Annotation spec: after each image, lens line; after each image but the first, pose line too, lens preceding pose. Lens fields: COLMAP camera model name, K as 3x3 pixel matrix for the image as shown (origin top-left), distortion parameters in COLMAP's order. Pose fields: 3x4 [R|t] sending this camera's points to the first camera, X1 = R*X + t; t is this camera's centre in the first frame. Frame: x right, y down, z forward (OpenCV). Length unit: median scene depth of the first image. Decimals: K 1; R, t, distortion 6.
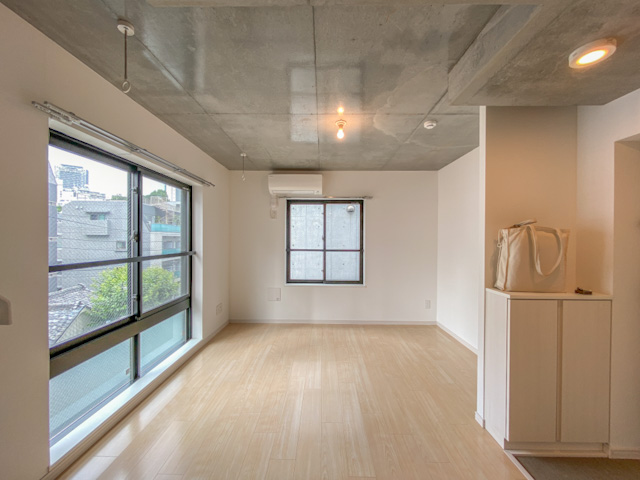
lens RADIAL K [[257.2, 0, 320.0], [0, 257.2, 240.0], [0, 0, 1]] dist [0.000590, -0.000747]
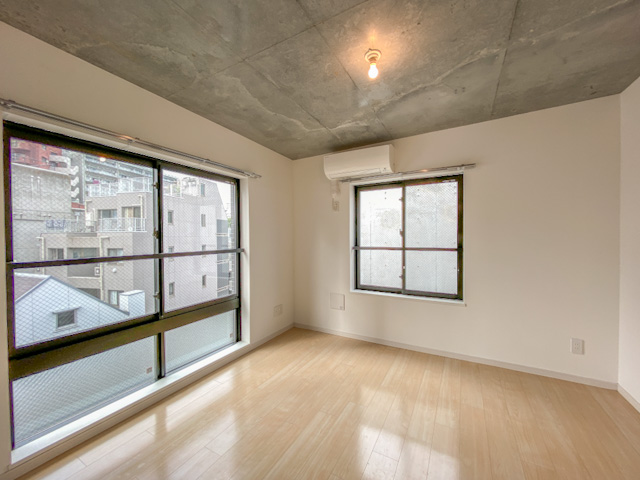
lens RADIAL K [[257.2, 0, 320.0], [0, 257.2, 240.0], [0, 0, 1]] dist [0.000590, -0.000747]
pose [[0.881827, -0.004774, -0.471549, 0.208243], [0.009313, 0.999930, 0.007293, 0.009020], [0.471481, -0.010823, 0.881810, 0.312870]]
